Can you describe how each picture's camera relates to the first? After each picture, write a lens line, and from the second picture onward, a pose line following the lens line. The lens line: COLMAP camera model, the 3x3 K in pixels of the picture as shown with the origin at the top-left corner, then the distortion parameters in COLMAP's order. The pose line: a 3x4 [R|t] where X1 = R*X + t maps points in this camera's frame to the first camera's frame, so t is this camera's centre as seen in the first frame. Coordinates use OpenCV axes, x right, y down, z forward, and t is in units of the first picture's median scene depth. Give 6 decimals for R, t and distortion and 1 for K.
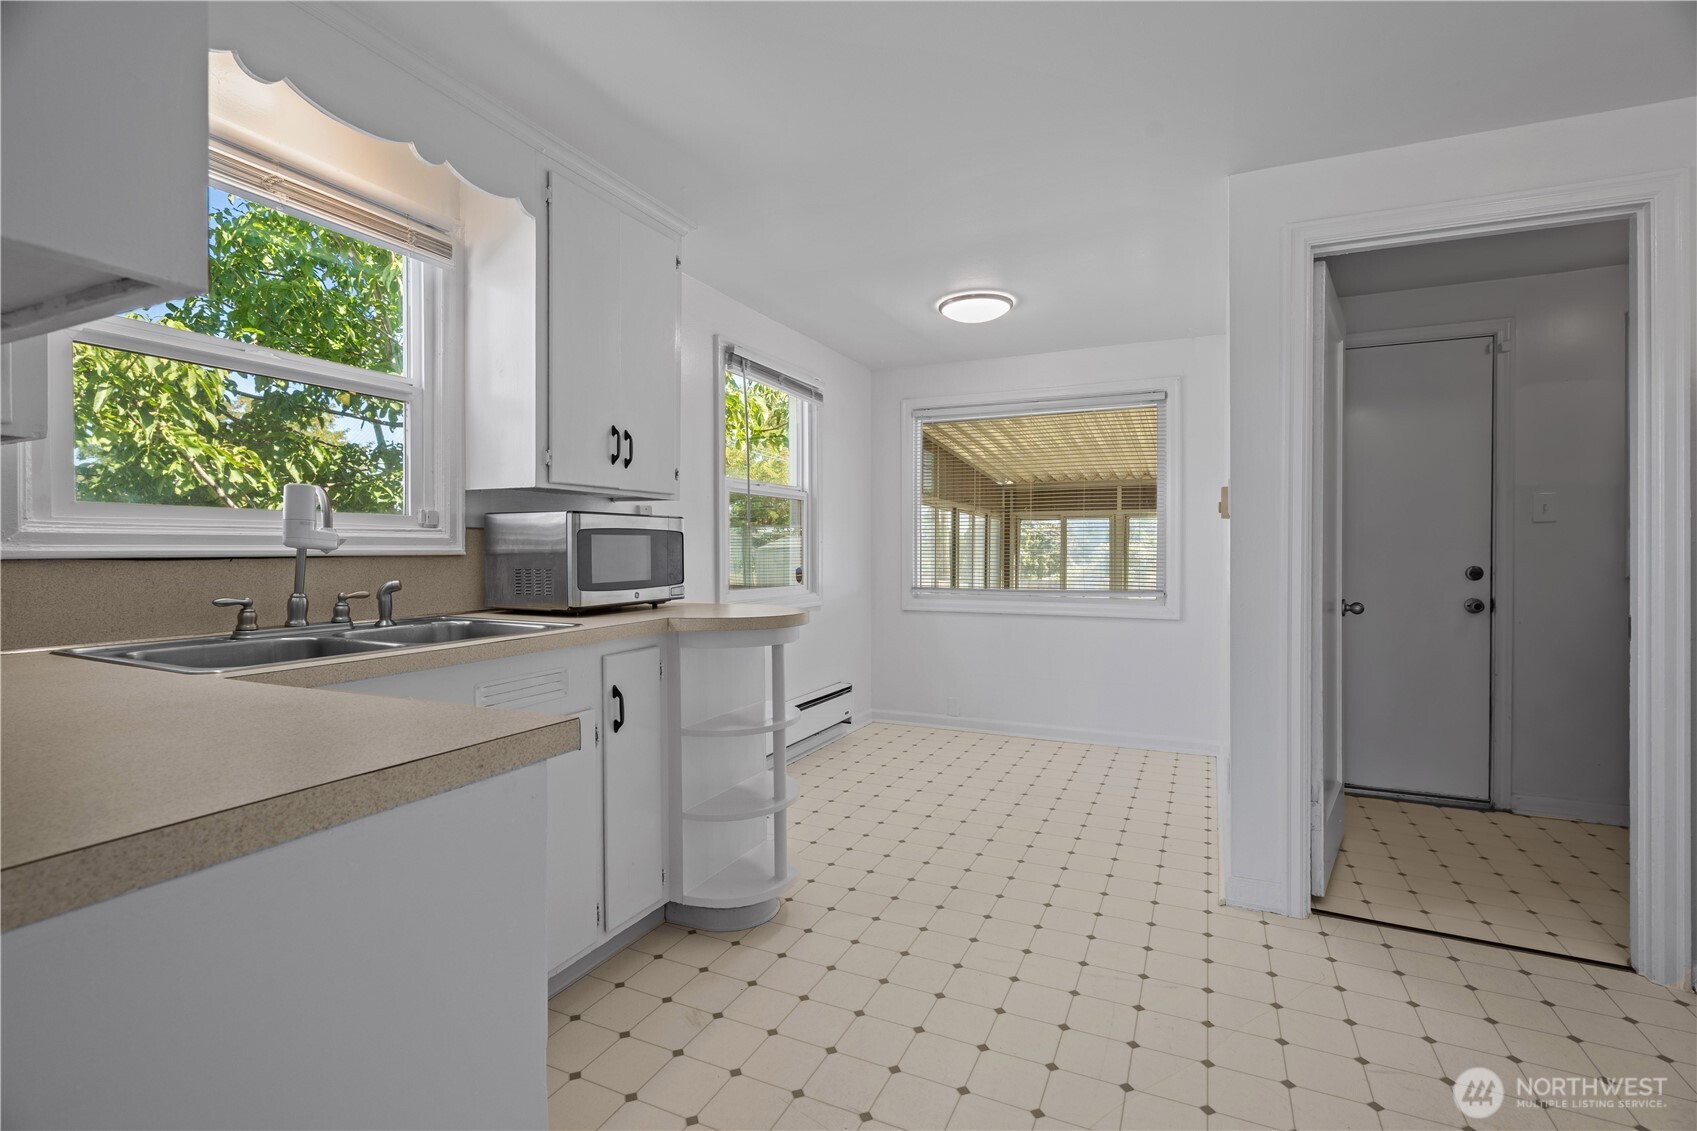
lens RADIAL K [[774.5, 0, 839.7], [0, 774.5, 558.1], [0, 0, 1]] dist [-0.007971, 0.006344]
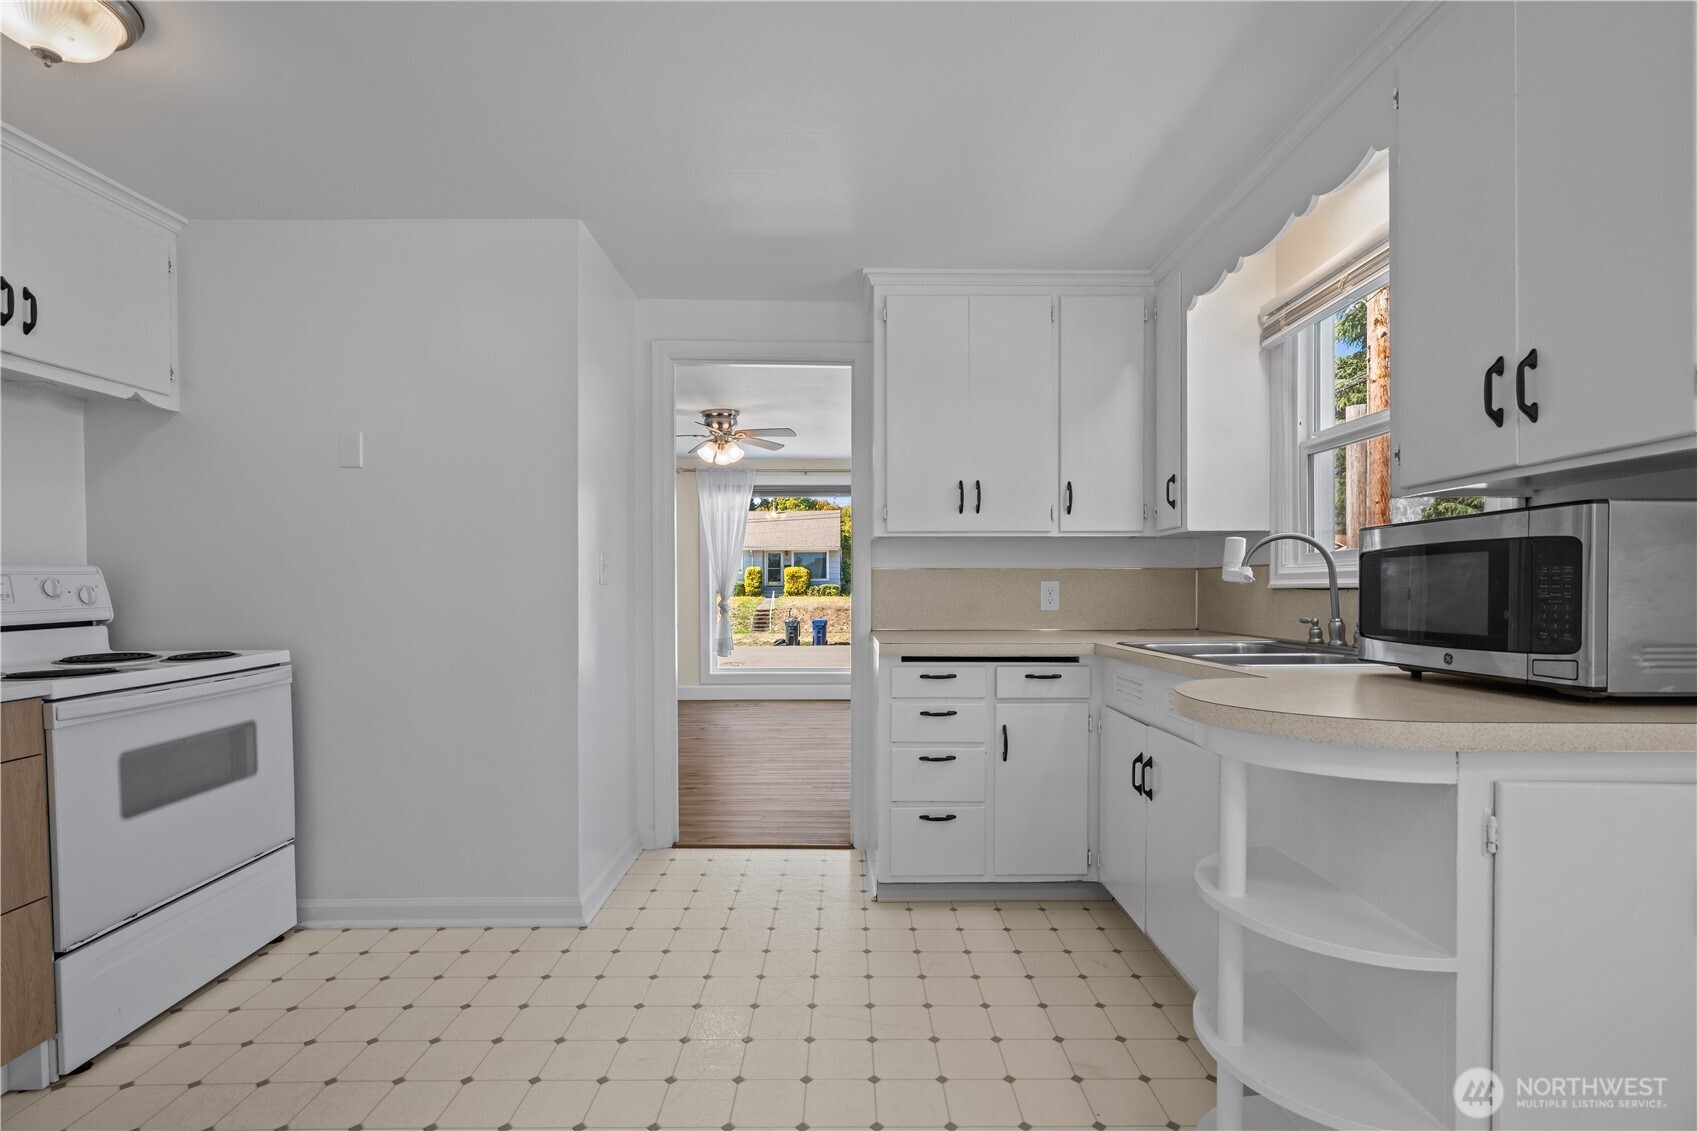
lens RADIAL K [[774.5, 0, 873.7], [0, 774.5, 603.5], [0, 0, 1]] dist [-0.007971, 0.006344]
pose [[-0.885022, 0.008722, -0.465467, 0.371292], [-0.005229, 0.999575, 0.028673, -0.006802], [0.465520, 0.027810, -0.884600, 1.279225]]
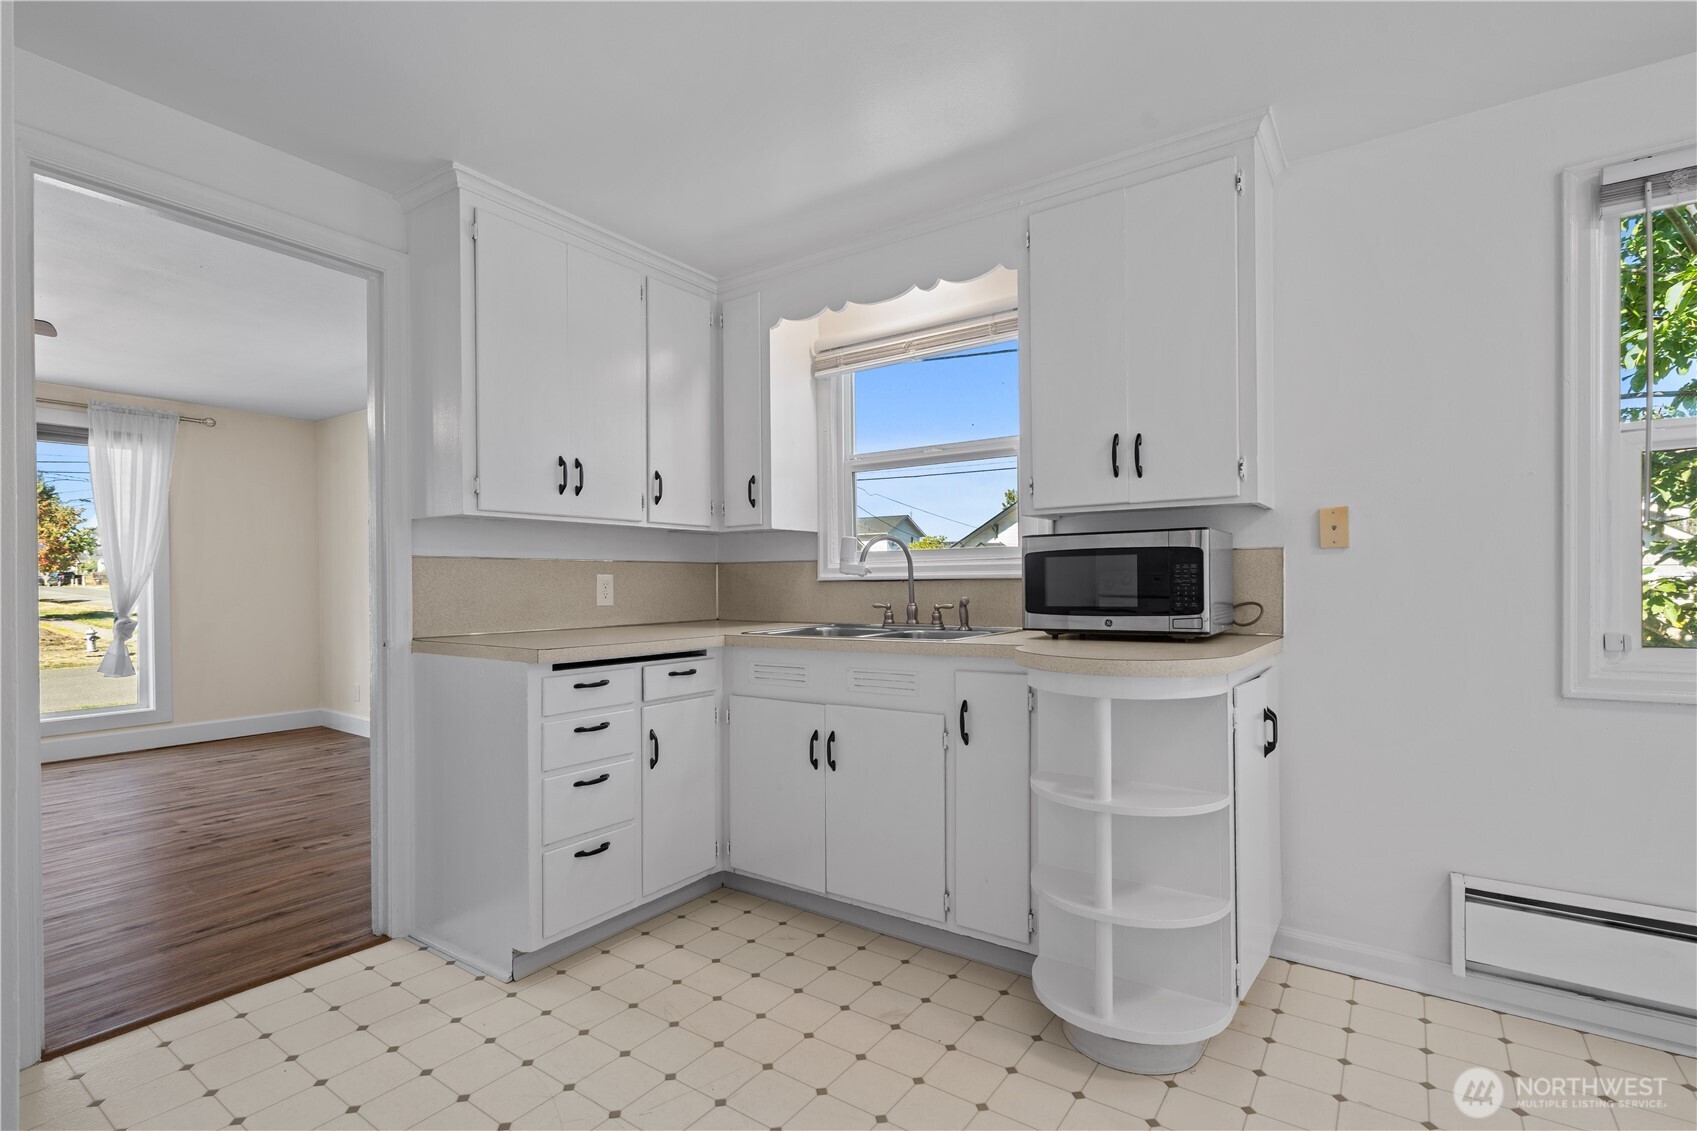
lens RADIAL K [[774.5, 0, 853.2], [0, 774.5, 594.0], [0, 0, 1]] dist [-0.007971, 0.006344]
pose [[-0.152442, 0.015036, -0.988198, 0.643216], [-0.003791, 0.999868, 0.015799, 0.001876], [0.988305, 0.006154, -0.152364, 0.828146]]
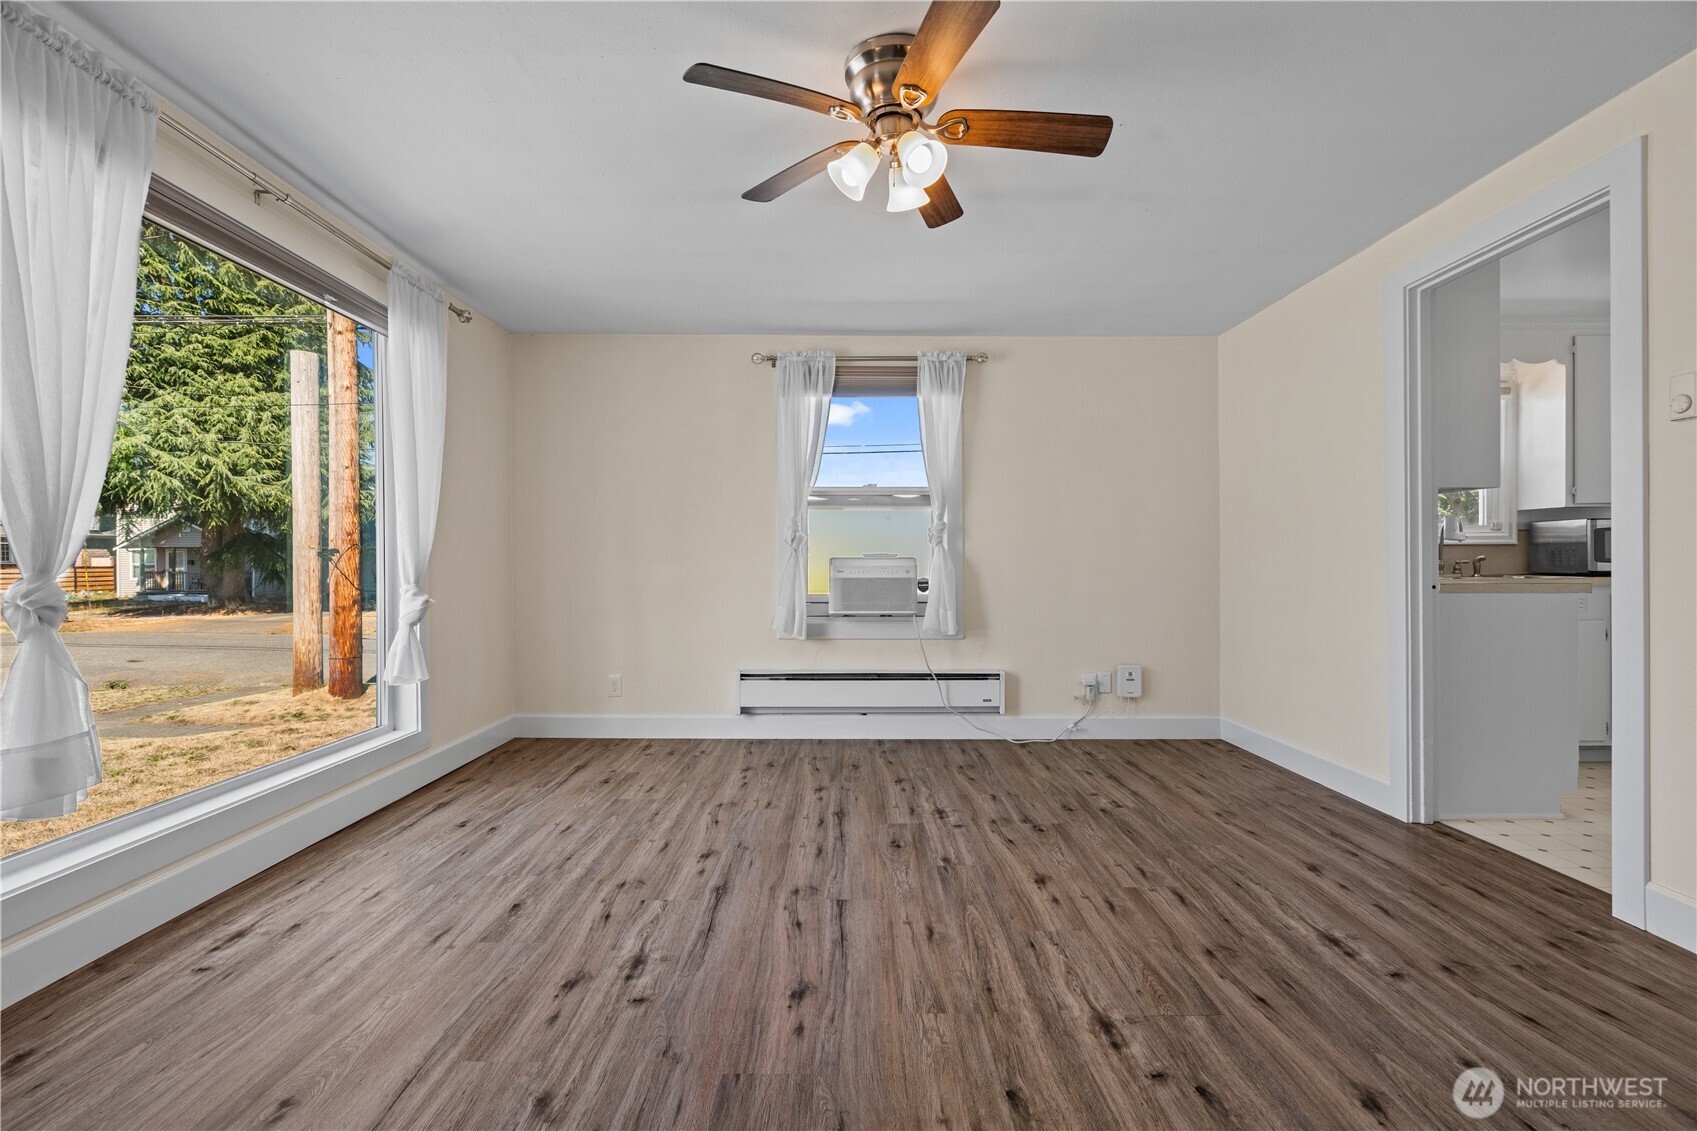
lens RADIAL K [[774.5, 0, 854.0], [0, 774.5, 560.4], [0, 0, 1]] dist [-0.007971, 0.006344]
pose [[0.445411, -0.003155, -0.895321, 0.461209], [-0.005136, 0.999968, -0.006079, 0.052723], [0.895312, 0.007306, 0.445381, -1.231116]]
